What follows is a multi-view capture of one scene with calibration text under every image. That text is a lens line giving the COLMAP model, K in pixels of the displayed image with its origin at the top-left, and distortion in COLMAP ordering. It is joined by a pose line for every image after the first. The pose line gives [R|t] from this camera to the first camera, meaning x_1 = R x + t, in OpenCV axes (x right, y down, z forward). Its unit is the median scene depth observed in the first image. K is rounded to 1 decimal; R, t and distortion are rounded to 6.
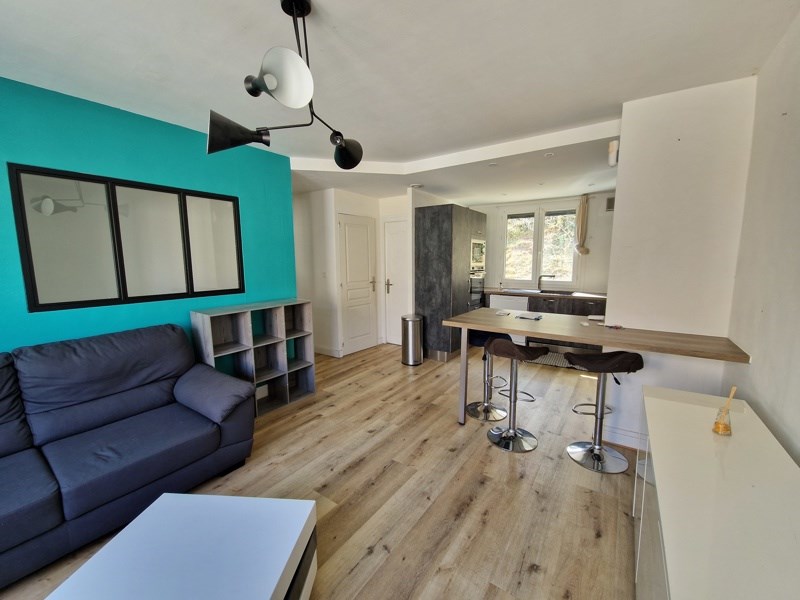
lens RADIAL K [[322.7, 0, 399.6], [0, 322.7, 304.5], [0, 0, 1]] dist [-0.000157, 0.000010]
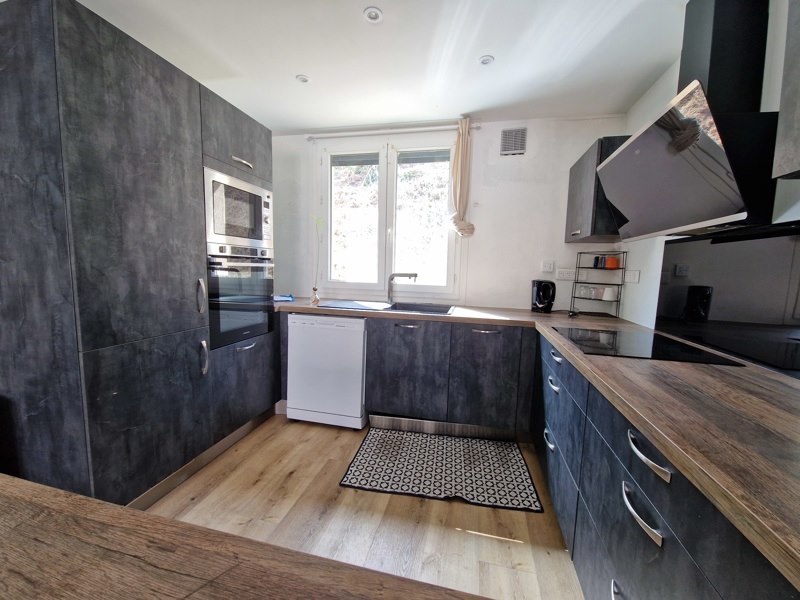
lens RADIAL K [[322.7, 0, 399.6], [0, 322.7, 304.5], [0, 0, 1]] dist [-0.000157, 0.000010]
pose [[0.931364, -0.015398, 0.363763, 0.268125], [0.023084, 0.999592, -0.016792, -0.033357], [-0.363356, 0.024036, 0.931340, 0.532541]]
